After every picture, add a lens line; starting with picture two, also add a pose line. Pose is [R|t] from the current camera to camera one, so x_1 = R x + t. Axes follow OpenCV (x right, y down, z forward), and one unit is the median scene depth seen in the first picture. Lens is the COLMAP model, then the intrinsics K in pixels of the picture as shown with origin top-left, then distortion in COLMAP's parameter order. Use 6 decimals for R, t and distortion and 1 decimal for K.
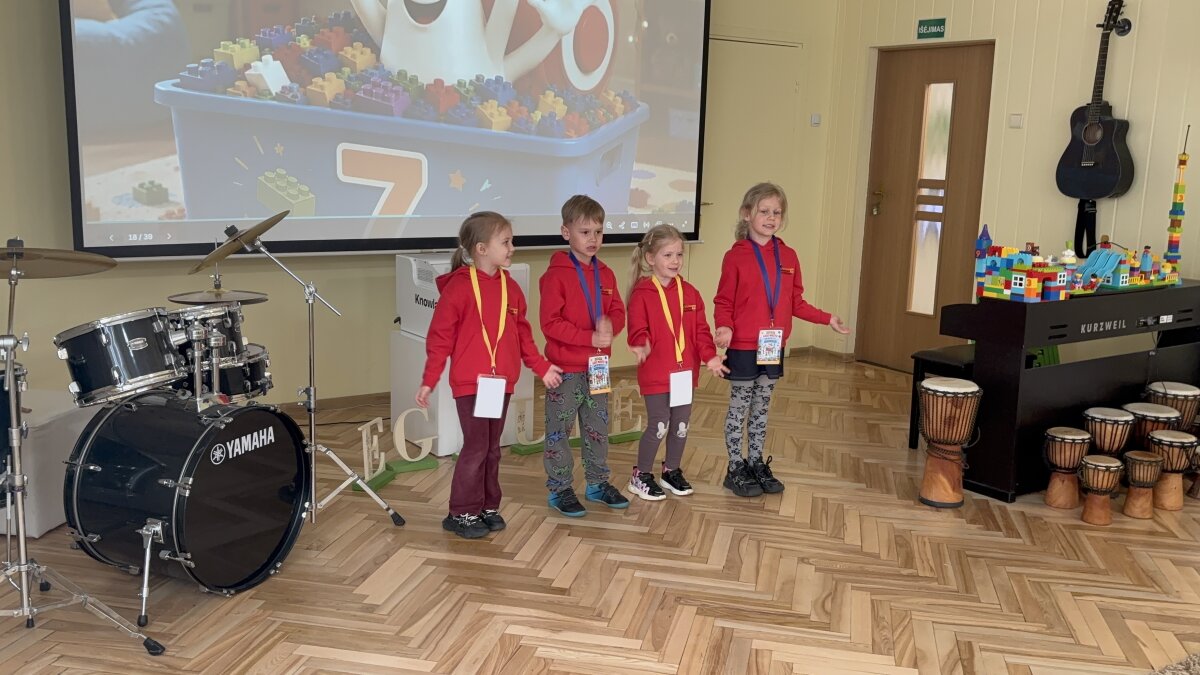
lens RADIAL K [[1017.8, 0, 600.0], [0, 1017.8, 337.5], [0, 0, 1]] dist [-0.084668, 0.139278]
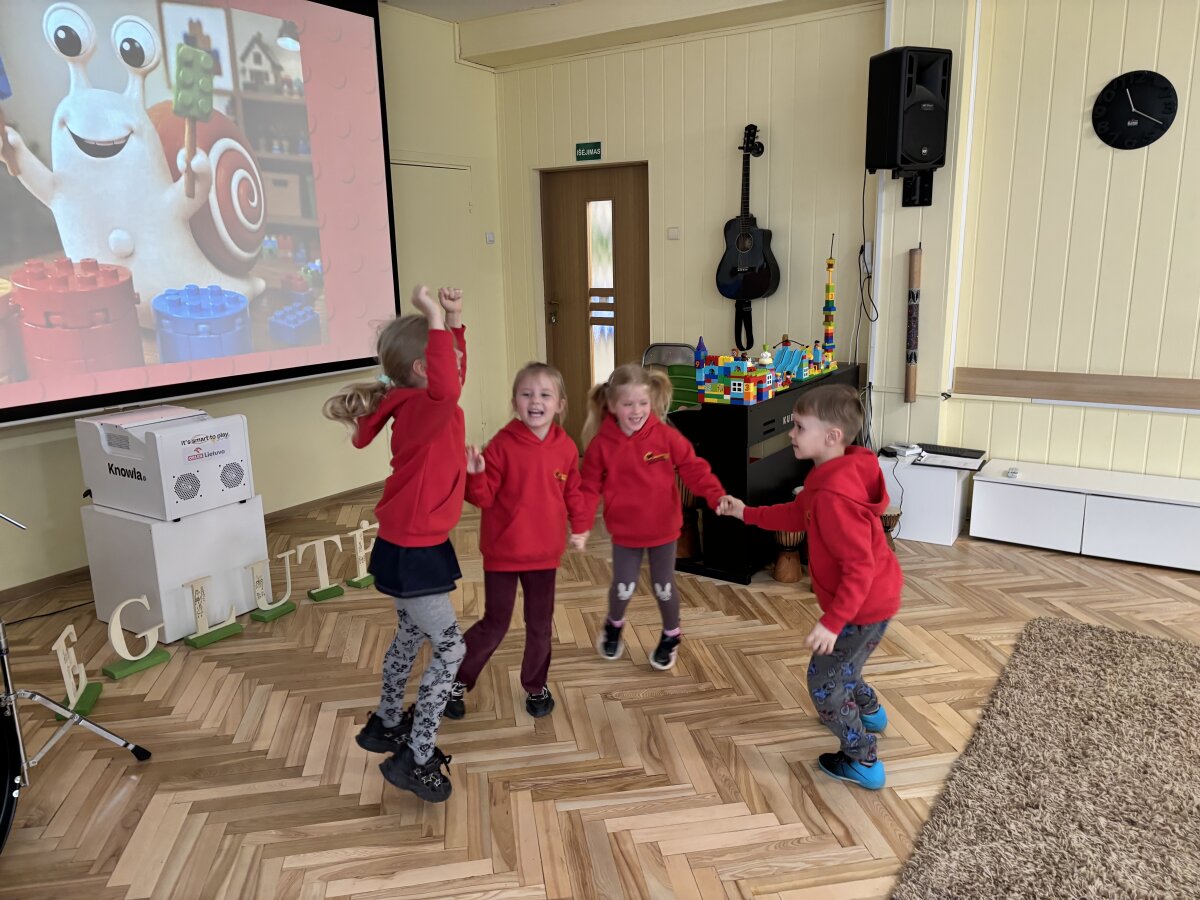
lens RADIAL K [[854.5, 0, 600.0], [0, 854.5, 450.0], [0, 0, 1]] dist [0.039604, -0.066481]
pose [[0.925256, -0.129287, 0.356633, -0.060826], [0.115578, 0.991510, 0.059586, -0.058375], [-0.361308, -0.013913, 0.932343, 0.180256]]
